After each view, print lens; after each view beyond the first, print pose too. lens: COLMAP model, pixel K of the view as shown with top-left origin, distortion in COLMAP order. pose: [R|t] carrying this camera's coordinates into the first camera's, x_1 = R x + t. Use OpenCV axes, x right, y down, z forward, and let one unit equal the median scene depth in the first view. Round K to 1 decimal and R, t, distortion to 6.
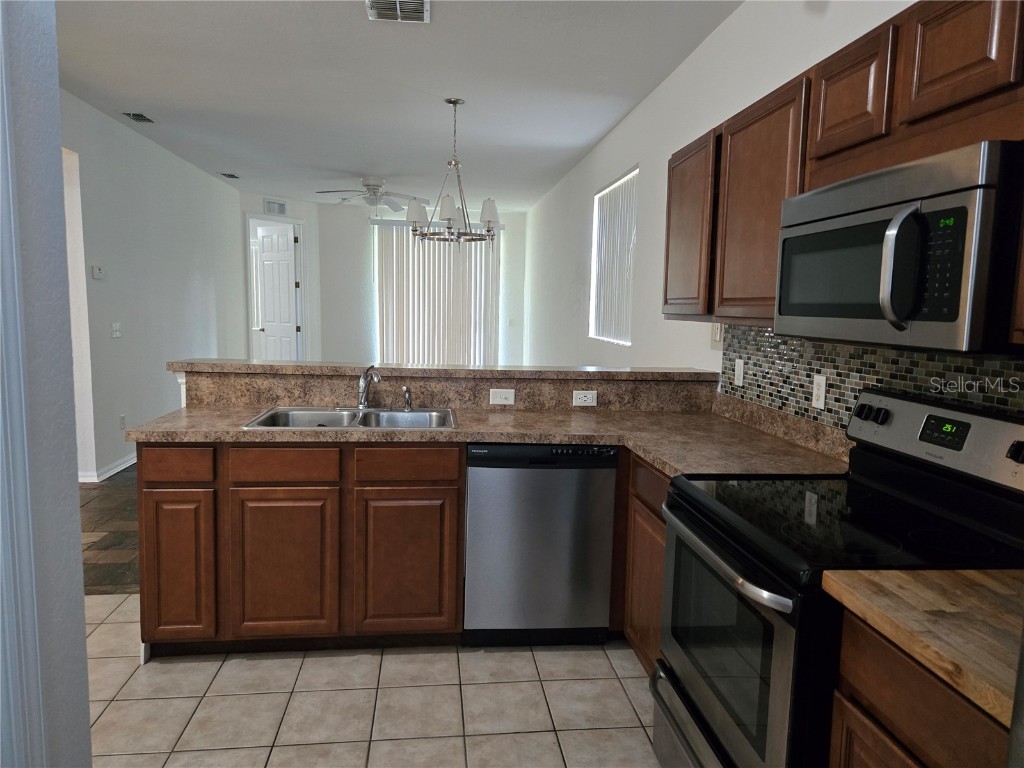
lens RADIAL K [[687.5, 0, 509.5], [0, 687.5, 386.6], [0, 0, 1]] dist [0.033043, -0.028896]
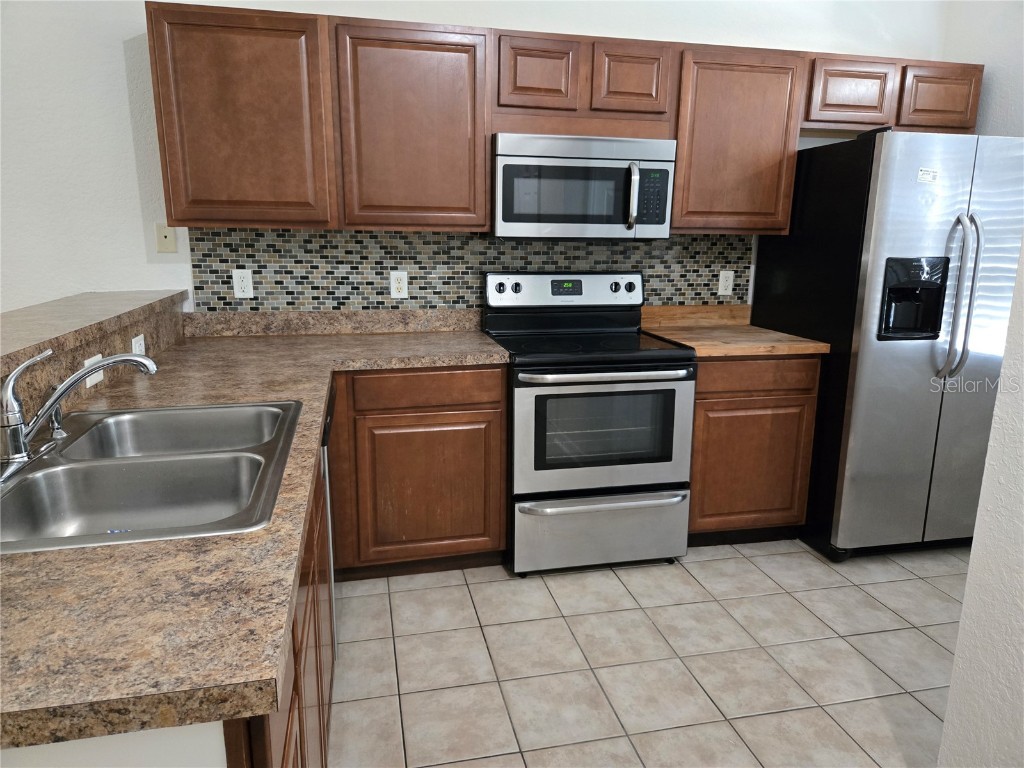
lens RADIAL K [[687.5, 0, 518.5], [0, 687.5, 386.5], [0, 0, 1]] dist [0.033043, -0.028896]
pose [[-0.115156, -0.243840, 0.962954, -0.796927], [0.101057, 0.961498, 0.255556, -0.109484], [-0.988194, 0.126742, -0.086081, 0.908834]]
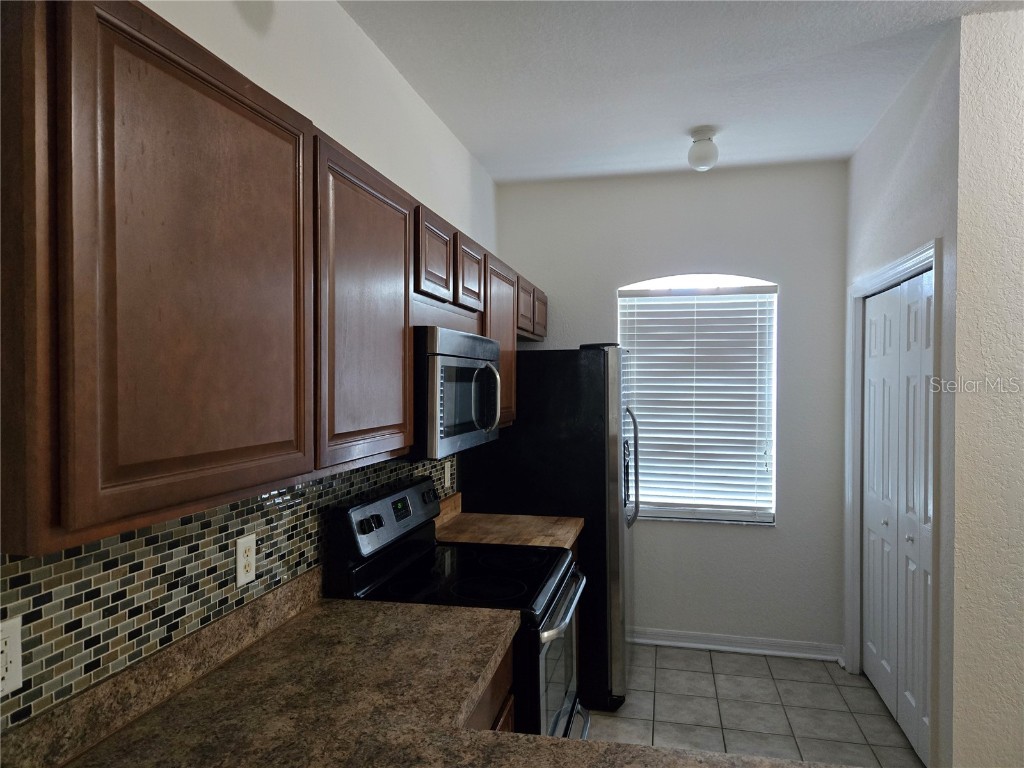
lens RADIAL K [[687.5, 0, 515.0], [0, 687.5, 383.8], [0, 0, 1]] dist [0.033043, -0.028896]
pose [[-0.942272, -0.017160, 0.334408, -0.036414], [0.025623, 0.992063, 0.123105, -0.244230], [-0.333866, 0.124567, -0.934354, 1.522754]]
